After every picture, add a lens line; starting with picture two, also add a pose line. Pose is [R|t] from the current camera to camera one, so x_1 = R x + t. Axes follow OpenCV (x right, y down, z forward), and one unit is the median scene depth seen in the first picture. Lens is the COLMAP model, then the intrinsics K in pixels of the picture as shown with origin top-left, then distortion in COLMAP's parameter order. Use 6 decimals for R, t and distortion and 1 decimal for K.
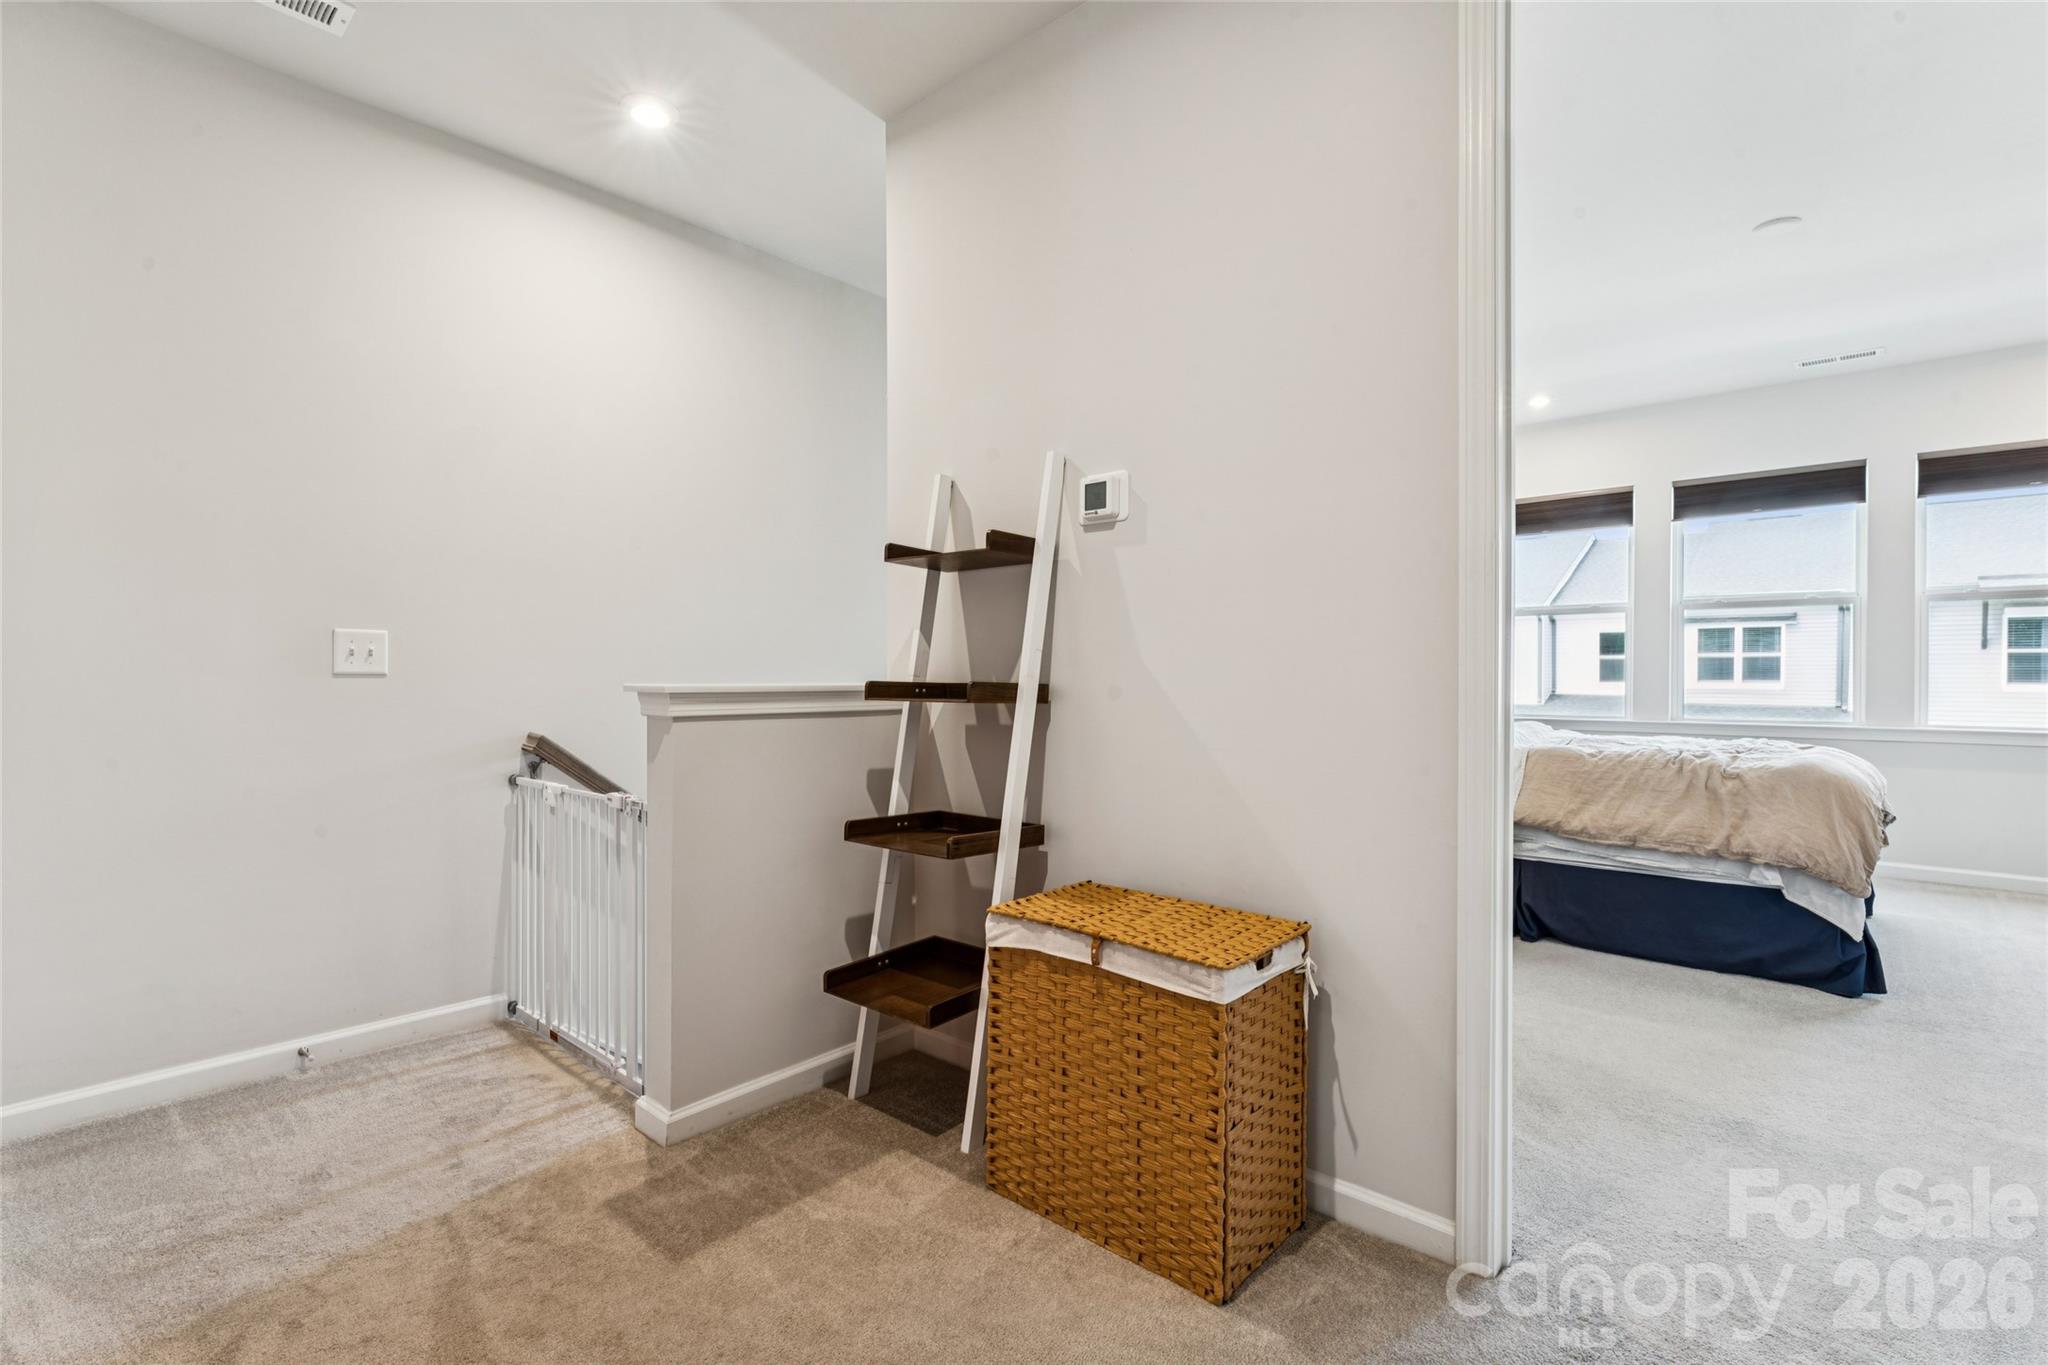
lens RADIAL K [[925.9, 0, 1031.6], [0, 925.9, 679.1], [0, 0, 1]] dist [-0.001327, -0.000419]
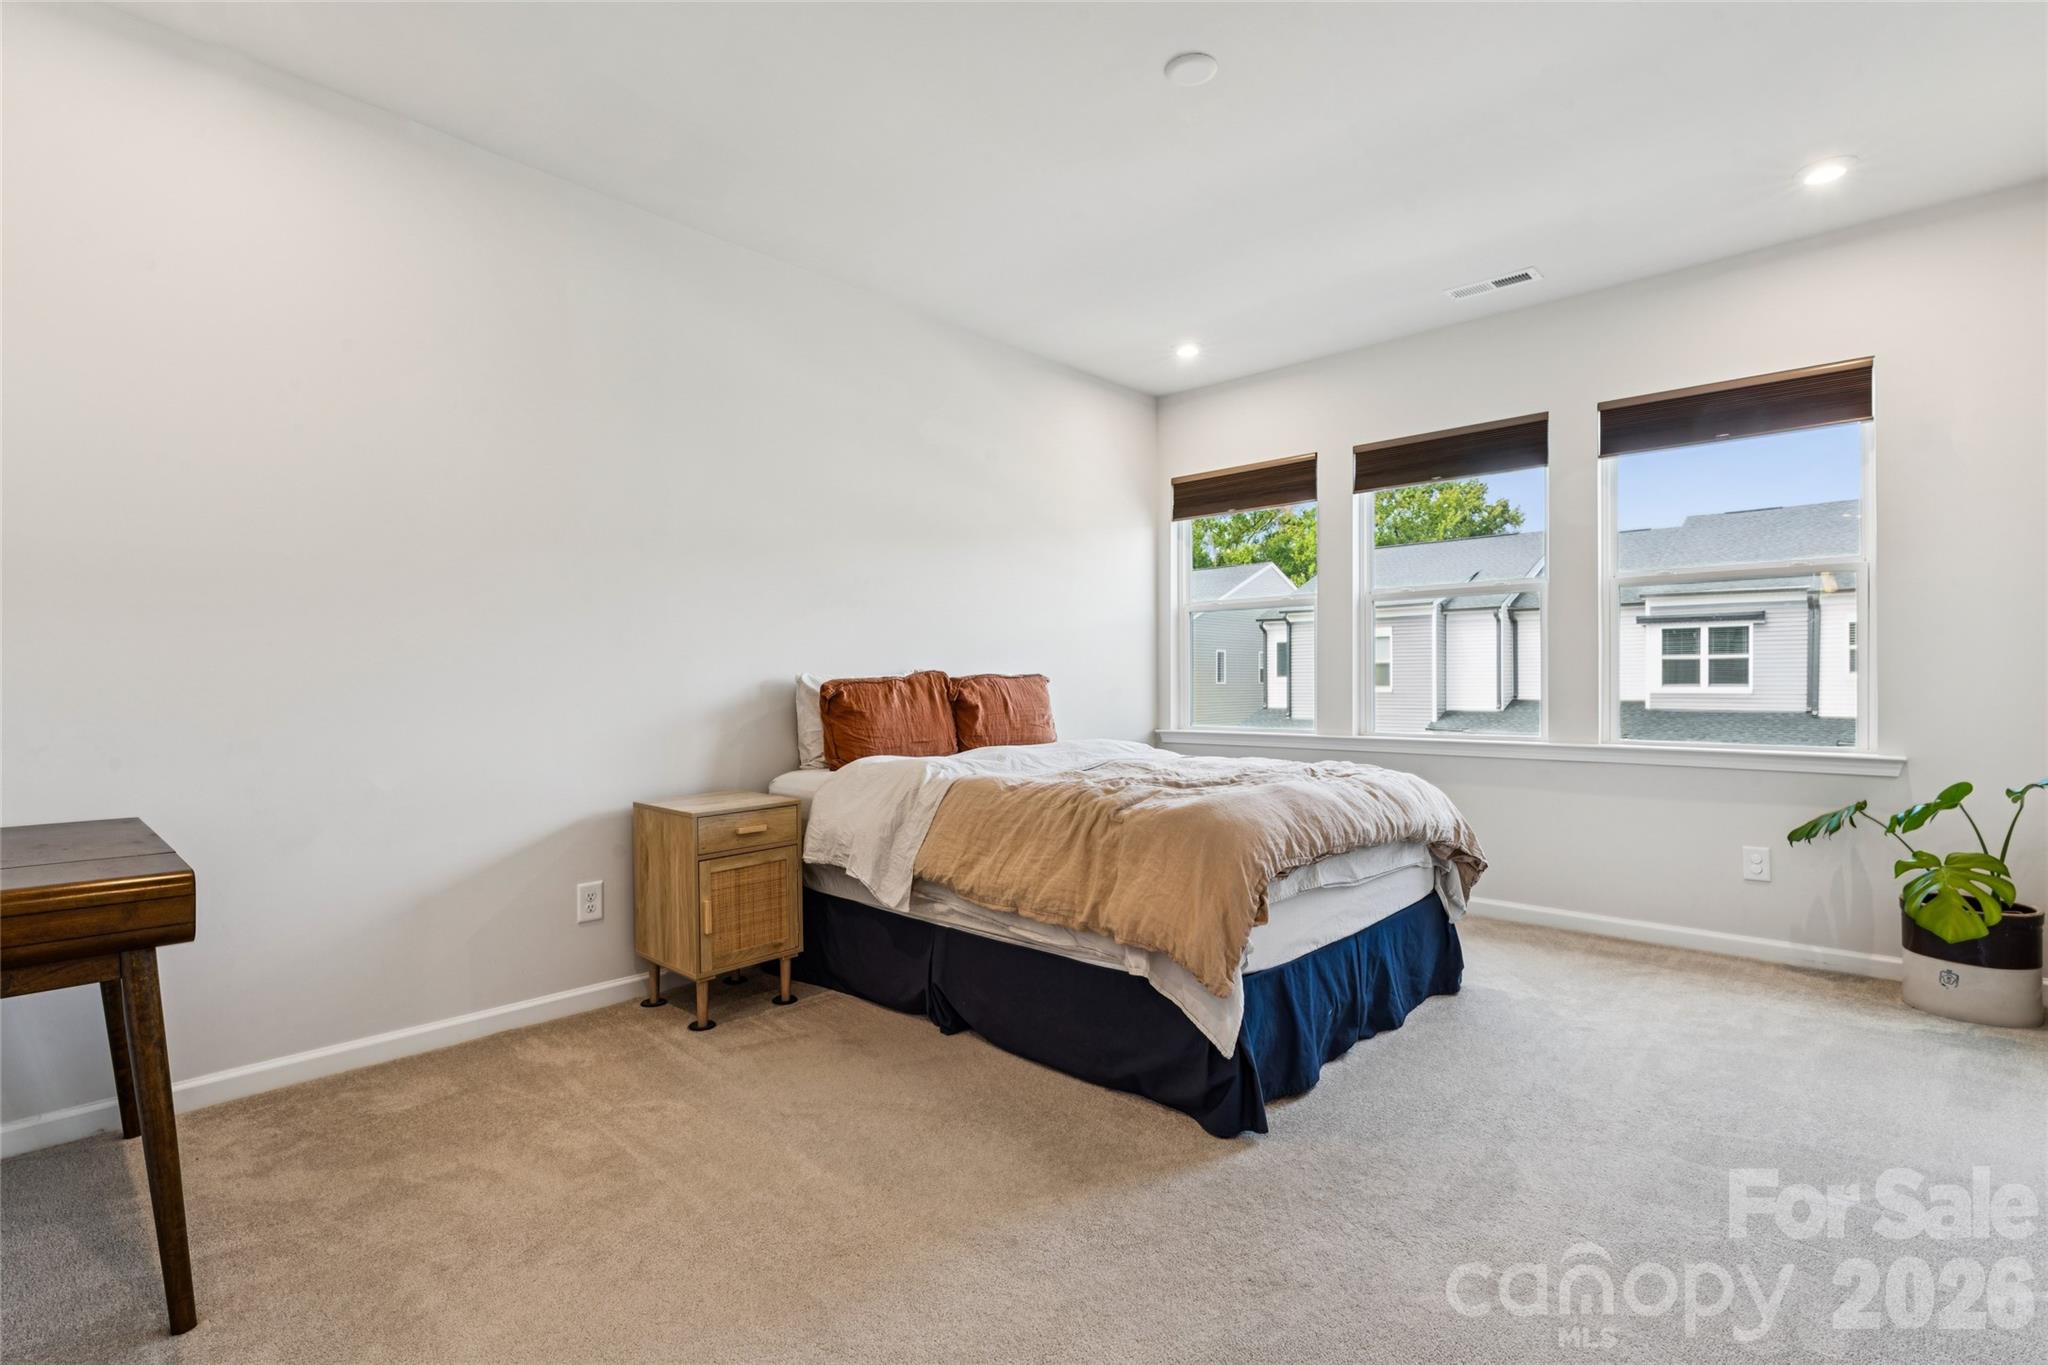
lens RADIAL K [[949.0, 0, 1024.0], [0, 949.0, 682.5], [0, 0, 1]] dist [0.001470, 0.000288]
pose [[0.999886, -0.004550, -0.014423, 0.620090], [0.004500, 0.999984, -0.003523, -0.001073], [0.014439, 0.003458, 0.999890, 0.225156]]
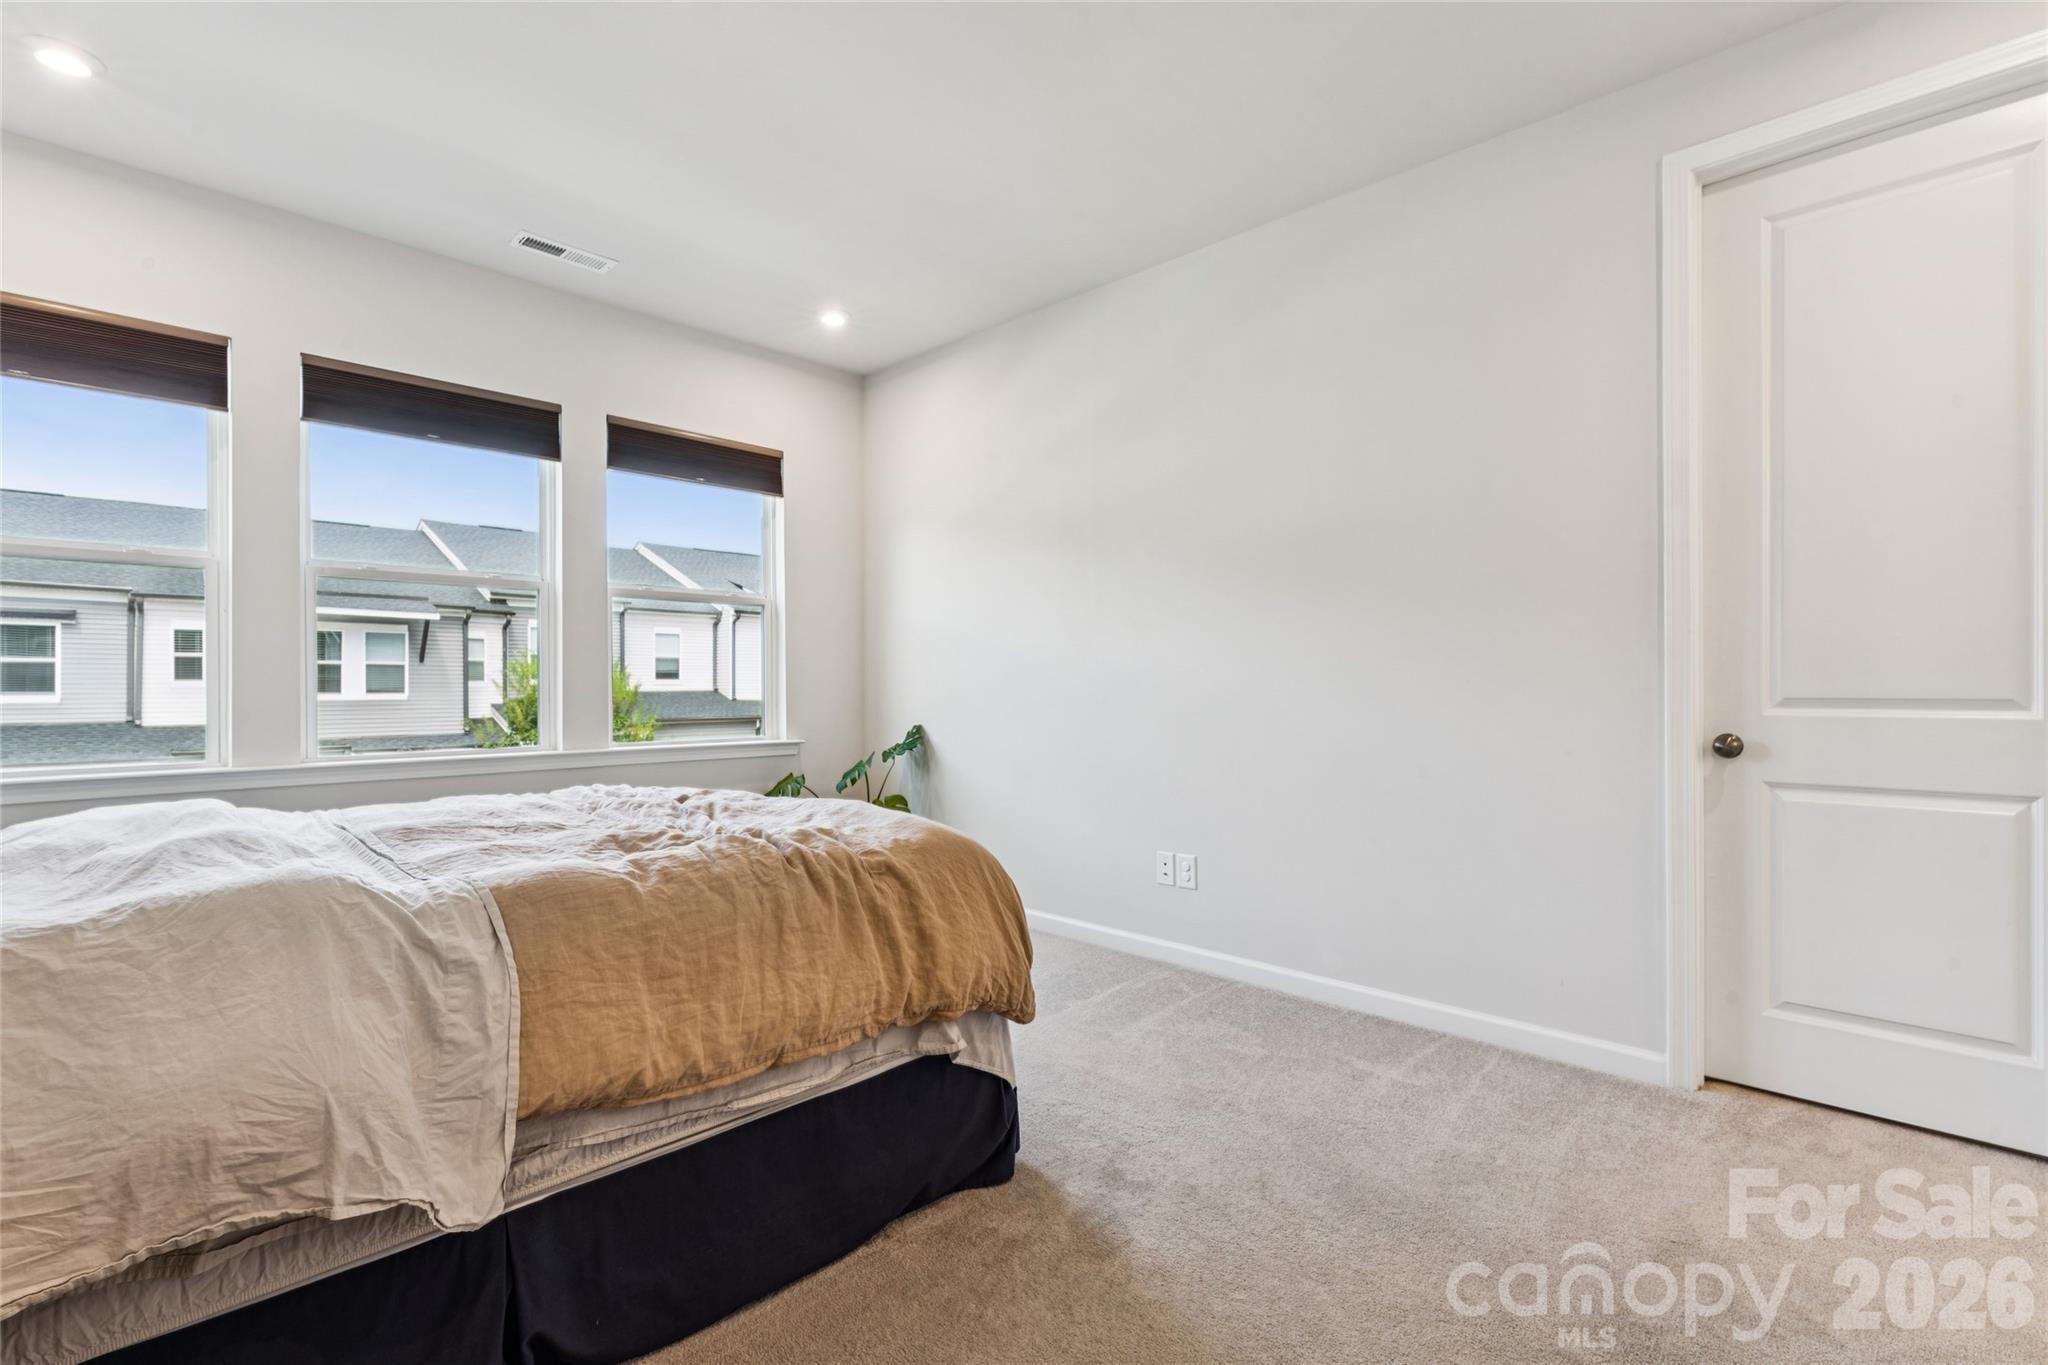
lens RADIAL K [[937.8, 0, 1003.5], [0, 937.8, 688.9], [0, 0, 1]] dist [-0.002146, -0.000110]
pose [[0.050975, -0.005652, 0.998684, 0.191071], [0.006600, 0.999964, 0.005322, -0.003029], [-0.998678, 0.006320, 0.051010, 0.802972]]
